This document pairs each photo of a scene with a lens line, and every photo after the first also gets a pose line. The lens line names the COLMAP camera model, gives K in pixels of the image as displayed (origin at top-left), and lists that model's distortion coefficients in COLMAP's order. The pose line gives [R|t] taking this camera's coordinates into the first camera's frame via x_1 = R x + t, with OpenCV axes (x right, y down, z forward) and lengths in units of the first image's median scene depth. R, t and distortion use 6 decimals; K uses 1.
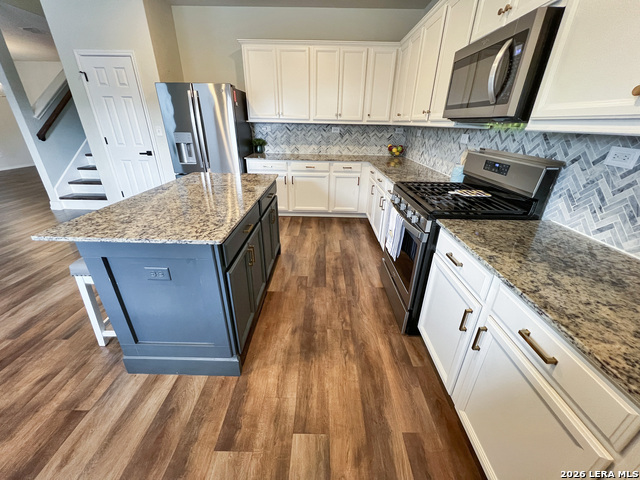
lens RADIAL K [[256.1, 0, 319.9], [0, 256.1, 239.7], [0, 0, 1]] dist [-0.002936, 0.000981]
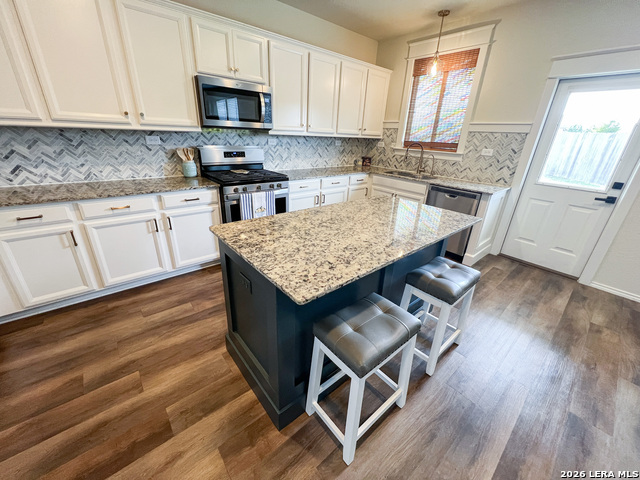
lens RADIAL K [[256.1, 0, 319.1], [0, 256.1, 239.4], [0, 0, 1]] dist [-0.002936, 0.000981]
pose [[-0.652611, -0.333081, 0.680556, -0.863386], [0.266649, 0.739775, 0.617763, -0.630066], [-0.709224, 0.584628, -0.393970, 1.307018]]
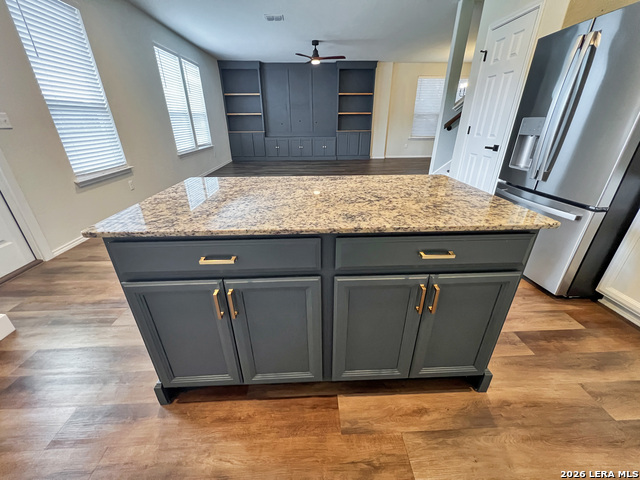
lens RADIAL K [[257.0, 0, 321.3], [0, 257.0, 240.4], [0, 0, 1]] dist [-0.001127, 0.000103]
pose [[0.054084, 0.408493, -0.911158, 0.168099], [-0.414499, 0.839346, 0.351695, -0.276164], [0.908441, 0.358653, 0.214715, 0.793868]]
